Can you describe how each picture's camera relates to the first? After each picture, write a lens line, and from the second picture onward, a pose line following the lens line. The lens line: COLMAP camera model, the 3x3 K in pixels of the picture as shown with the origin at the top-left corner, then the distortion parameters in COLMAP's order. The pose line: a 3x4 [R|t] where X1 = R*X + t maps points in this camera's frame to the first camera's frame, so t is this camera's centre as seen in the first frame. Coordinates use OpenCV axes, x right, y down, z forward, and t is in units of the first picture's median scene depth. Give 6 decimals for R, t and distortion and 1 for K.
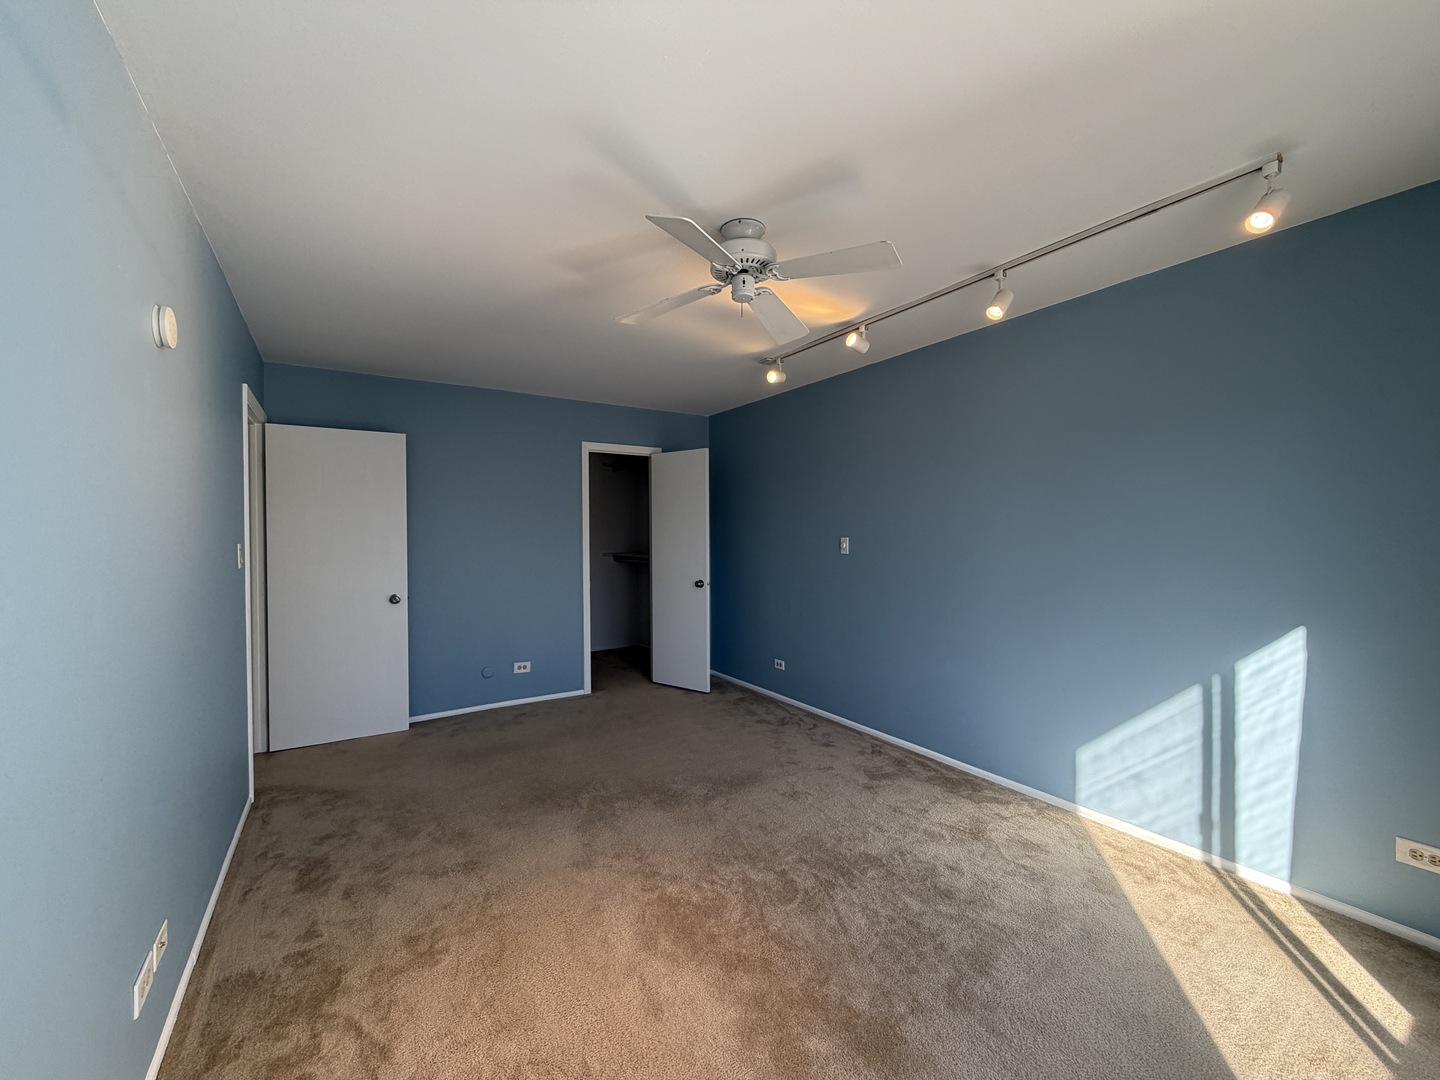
lens RADIAL K [[572.9, 0, 722.0], [0, 572.9, 533.4], [0, 0, 1]] dist [-0.002395, -0.000619]
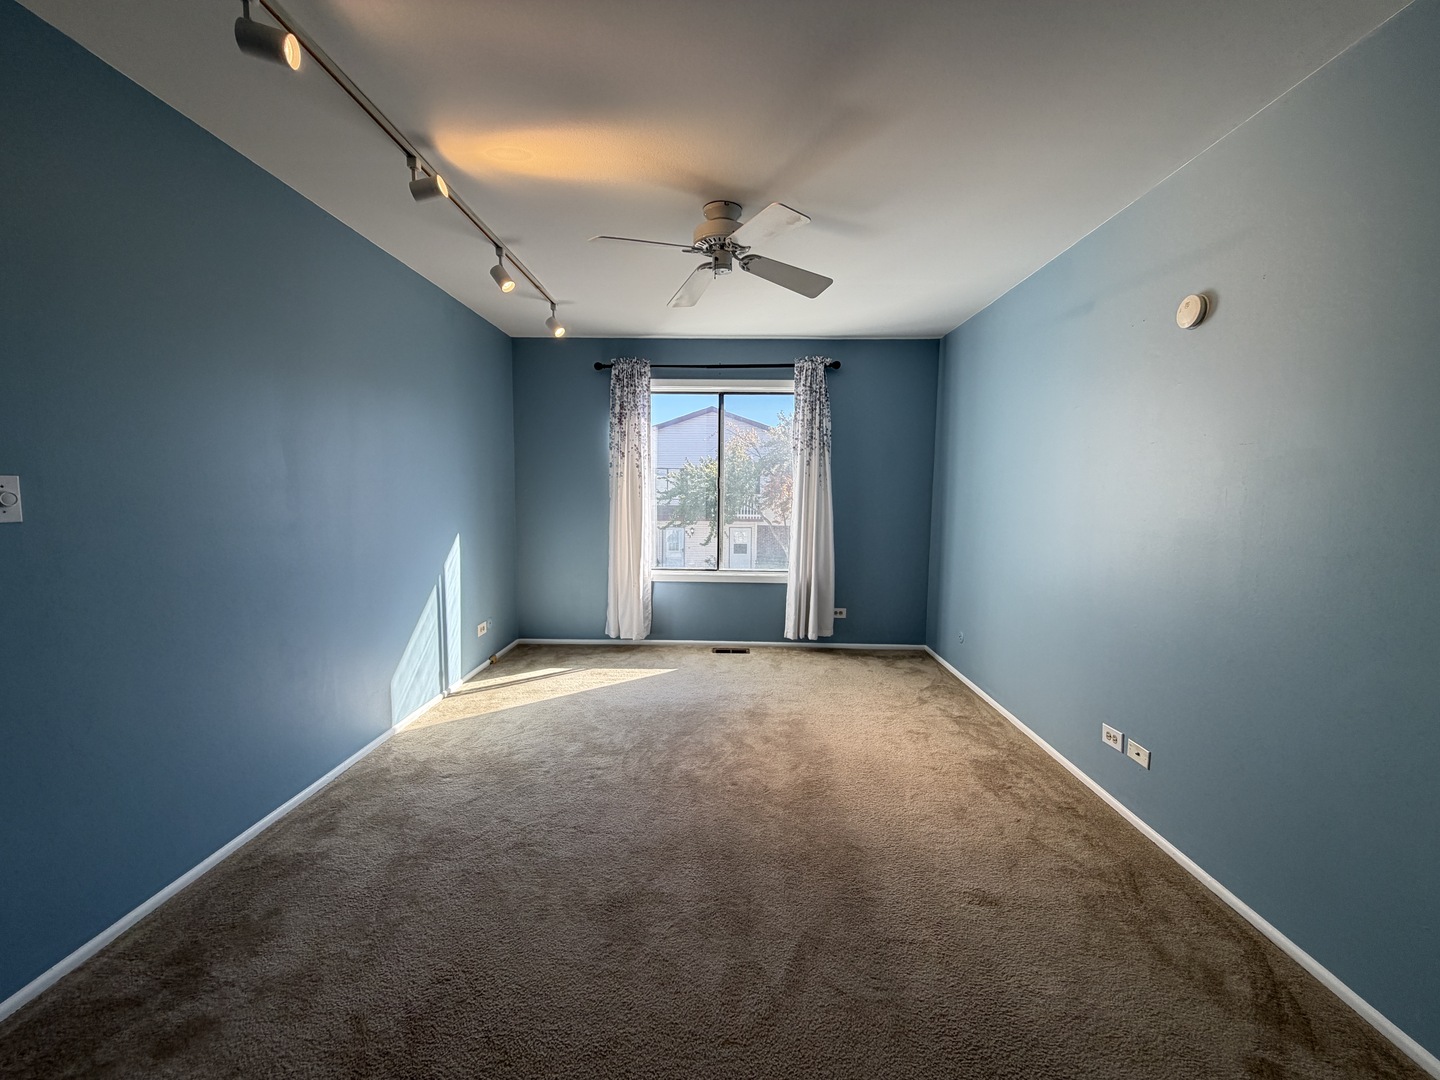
lens RADIAL K [[572.9, 0, 718.7], [0, 572.9, 541.7], [0, 0, 1]] dist [-0.002395, -0.000619]
pose [[-0.835772, -0.061694, 0.545600, -0.505860], [-0.009580, 0.995155, 0.097852, 0.003930], [-0.548994, 0.076555, -0.832313, 1.653715]]
